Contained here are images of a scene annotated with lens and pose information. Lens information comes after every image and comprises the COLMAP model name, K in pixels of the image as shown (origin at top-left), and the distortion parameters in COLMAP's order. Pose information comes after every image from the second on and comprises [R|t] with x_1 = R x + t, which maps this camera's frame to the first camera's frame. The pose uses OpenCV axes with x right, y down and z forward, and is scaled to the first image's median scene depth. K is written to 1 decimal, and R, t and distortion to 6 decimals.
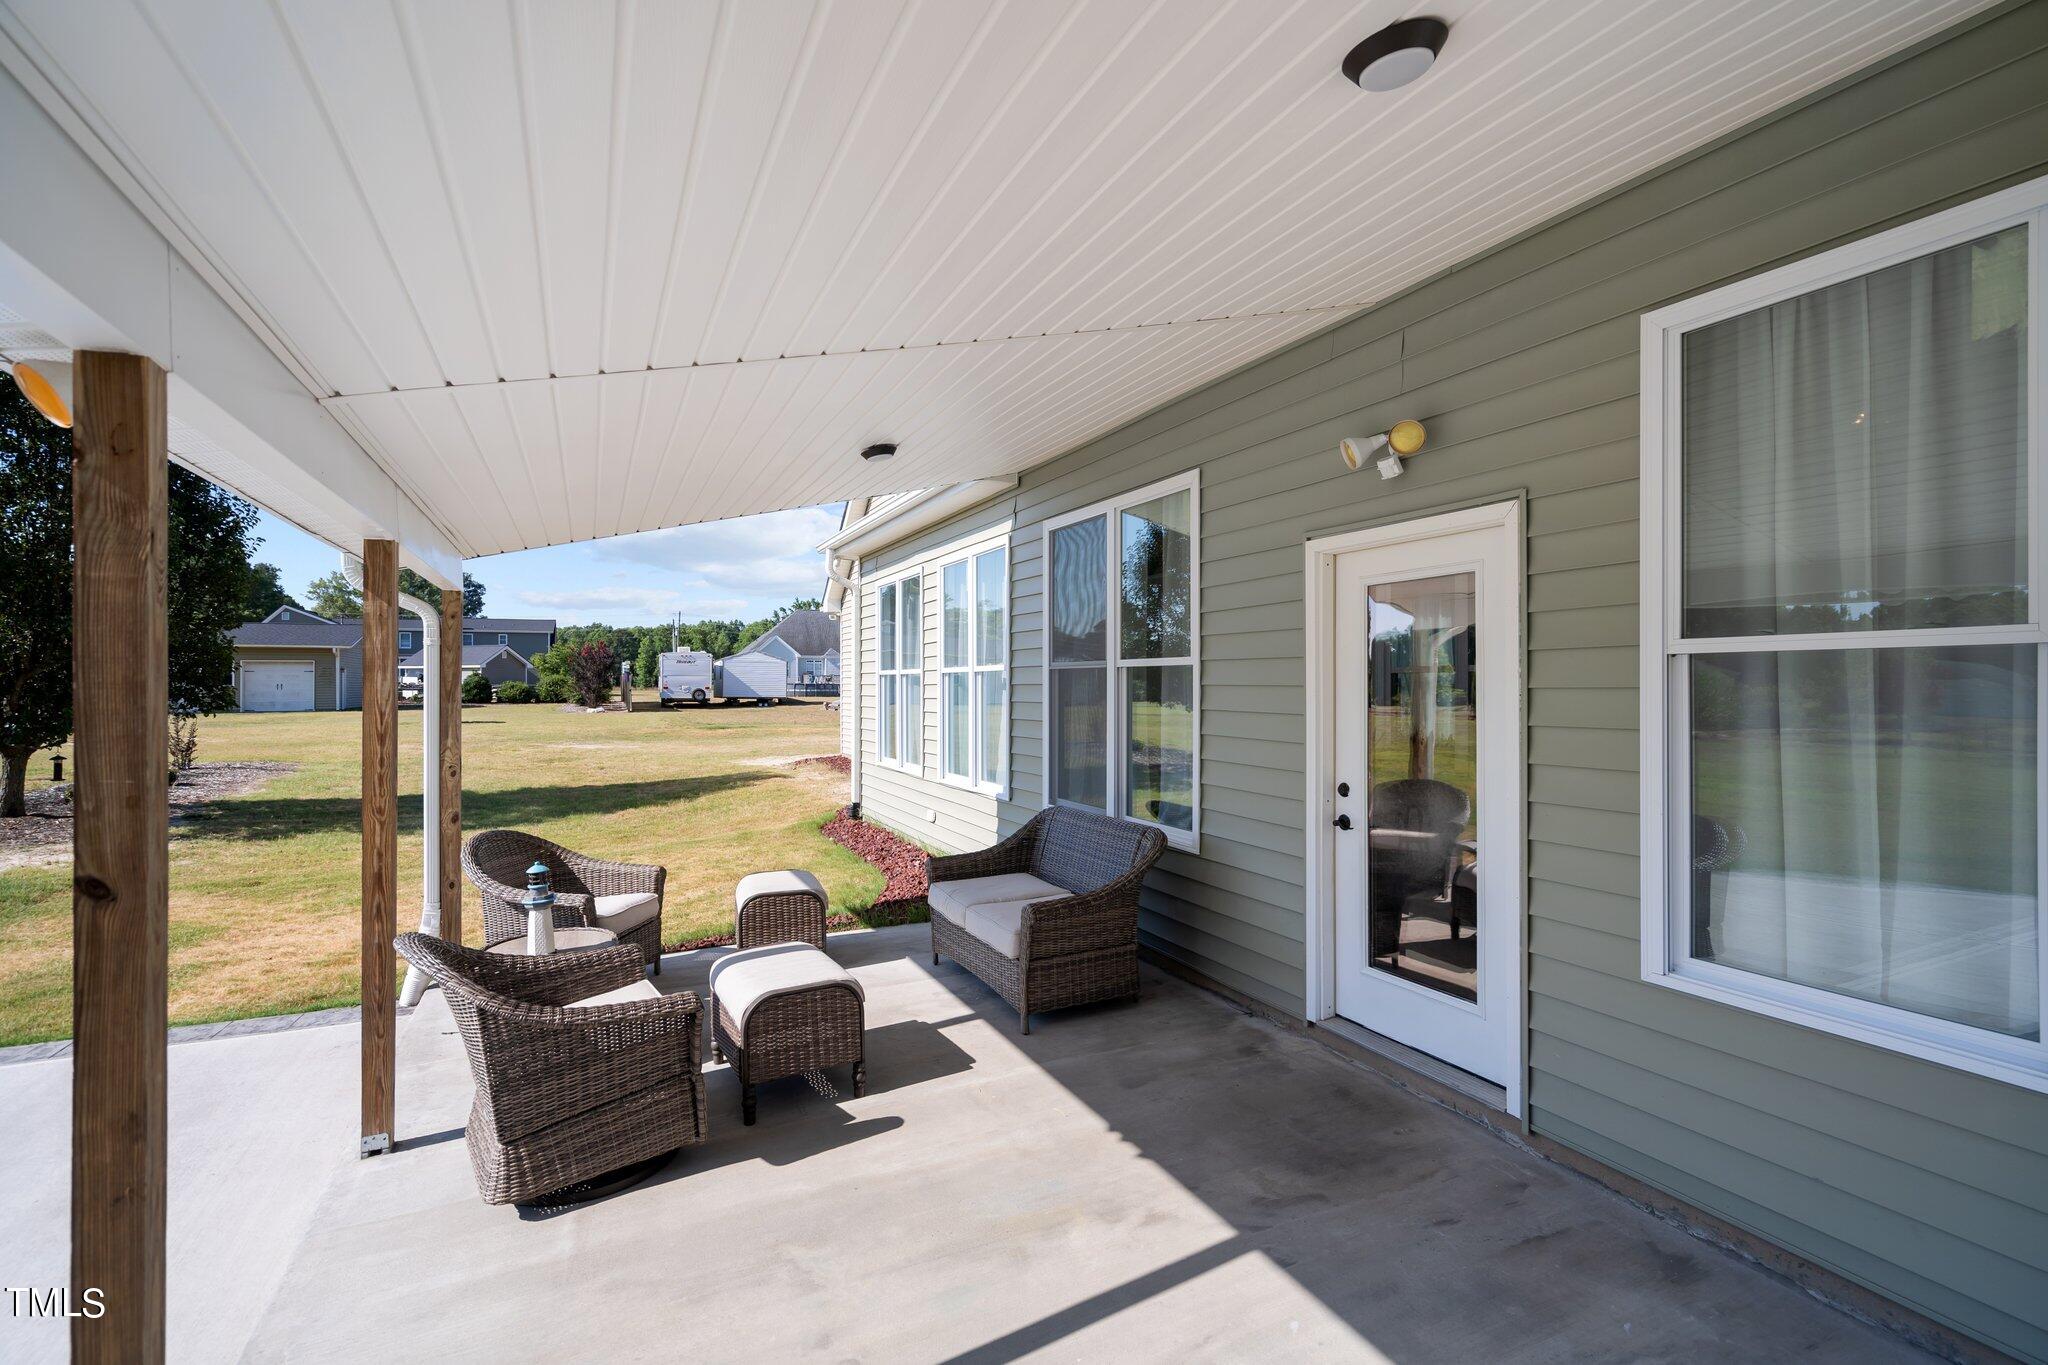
lens RADIAL K [[929.0, 0, 1014.4], [0, 929.0, 674.6], [0, 0, 1]] dist [-0.010111, 0.002447]
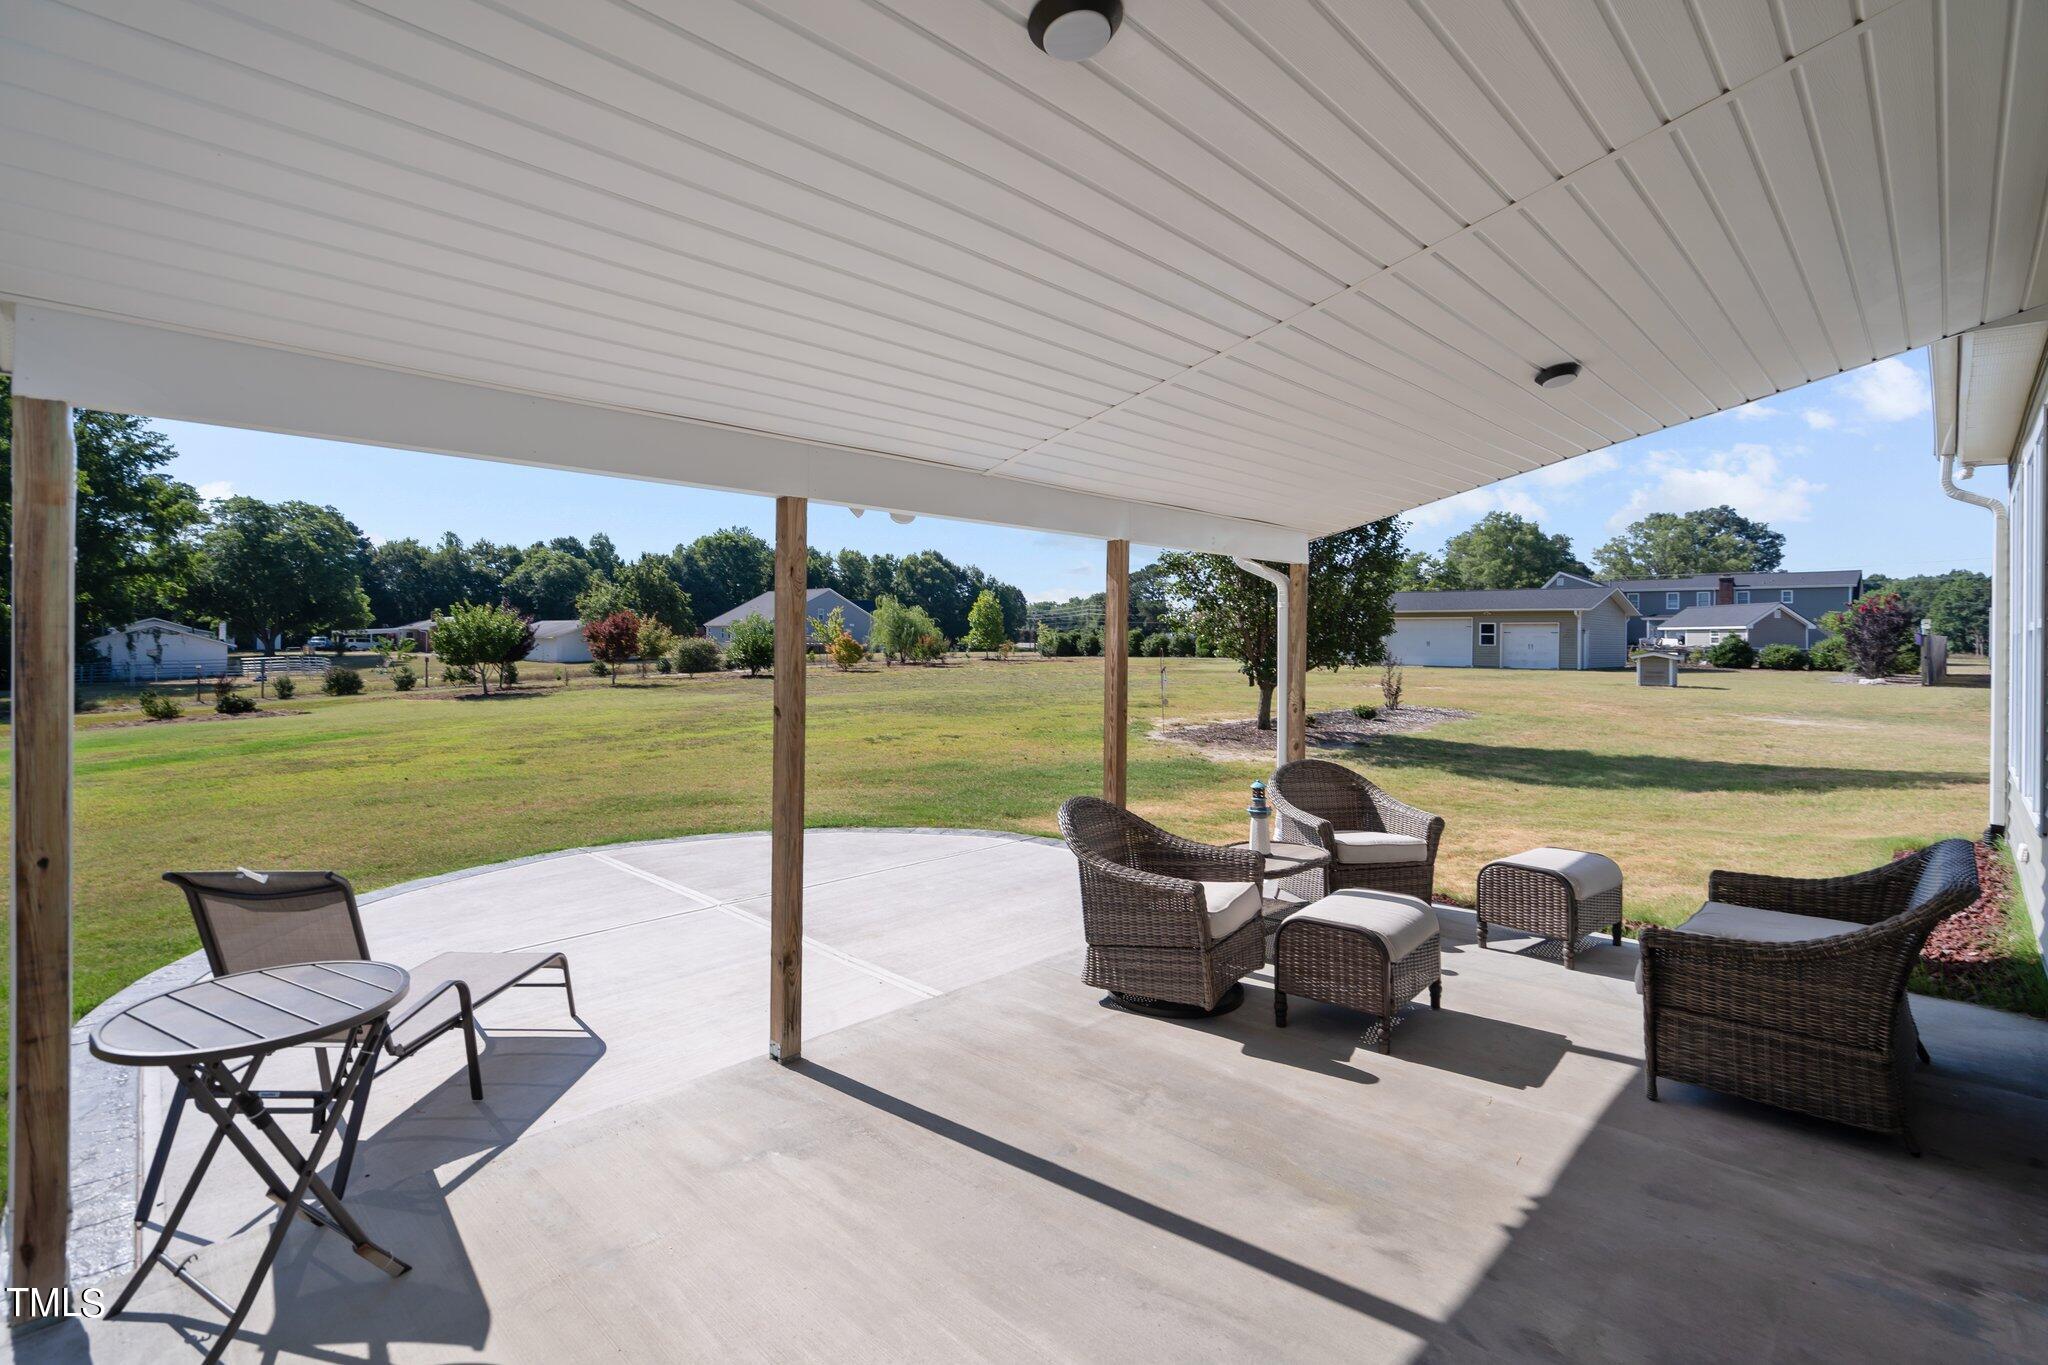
lens RADIAL K [[929.0, 0, 994.8], [0, 929.0, 642.7], [0, 0, 1]] dist [-0.010111, 0.002447]
pose [[0.357935, 0.011527, -0.933676, 0.590318], [-0.004899, 0.999933, 0.010467, 0.005429], [0.933734, 0.000827, 0.357967, 0.245695]]
